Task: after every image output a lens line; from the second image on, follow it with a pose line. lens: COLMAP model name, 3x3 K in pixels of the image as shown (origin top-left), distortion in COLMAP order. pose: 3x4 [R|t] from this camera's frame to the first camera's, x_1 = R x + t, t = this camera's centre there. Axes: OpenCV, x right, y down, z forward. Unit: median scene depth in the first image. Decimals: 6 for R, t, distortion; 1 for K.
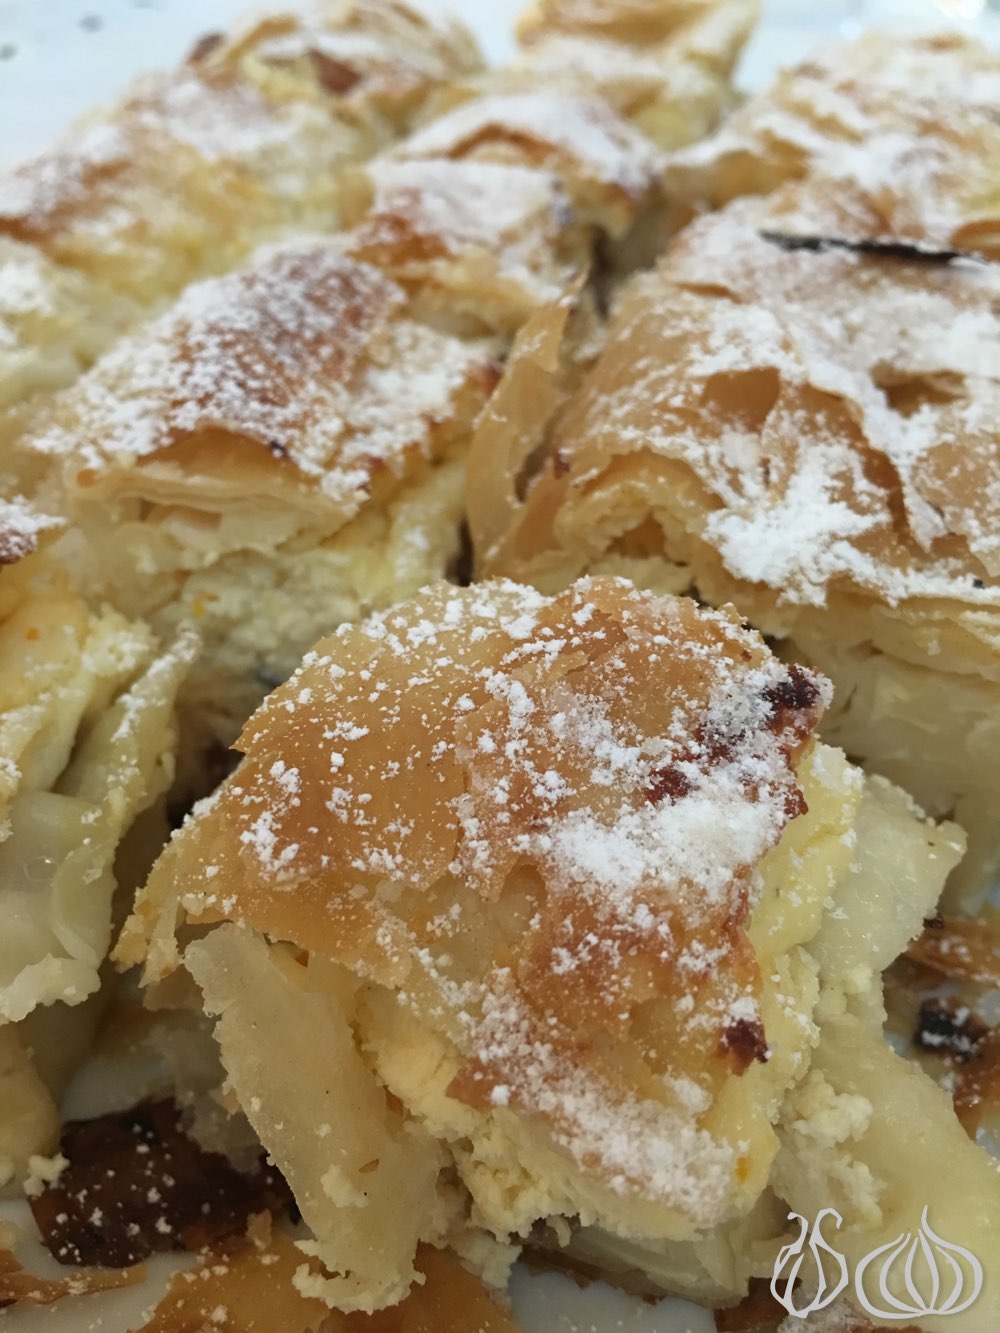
lens RADIAL K [[1136.4, 0, 499.6], [0, 1136.4, 672.7], [0, 0, 1]] dist [0.029722, 0.001344]
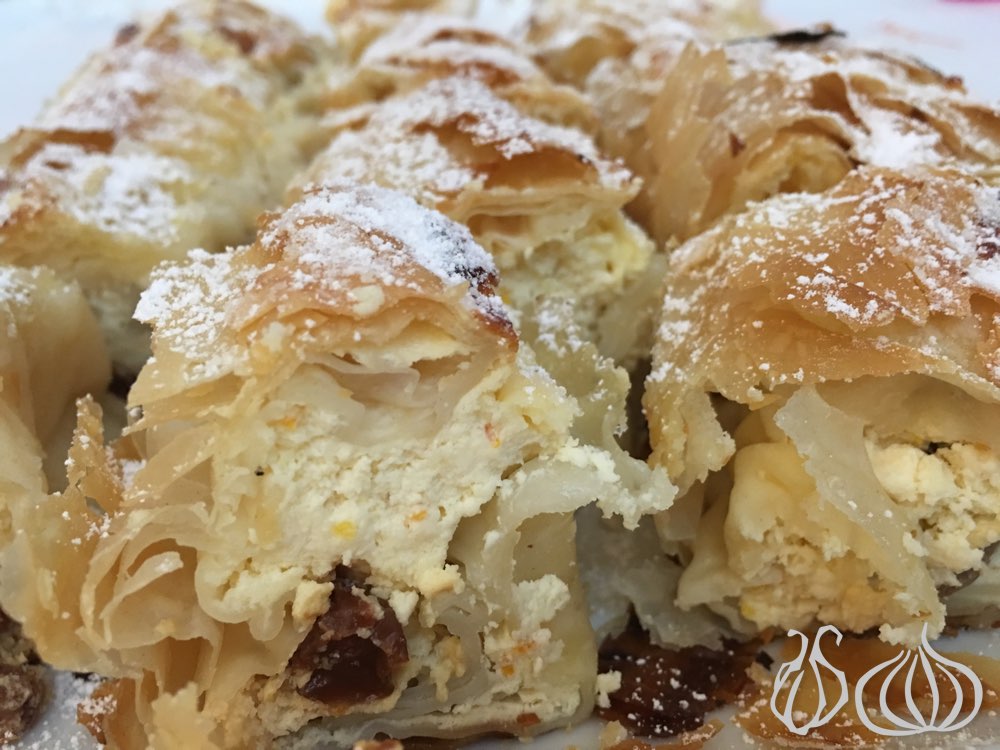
lens RADIAL K [[852.5, 0, 494.4], [0, 852.5, 374.8], [0, 0, 1]] dist [0.029722, 0.001344]
pose [[0.919034, -0.216635, 0.329312, -0.883812], [0.268093, 0.955977, -0.119306, 0.209063], [-0.288969, 0.197932, 0.936653, 0.069626]]
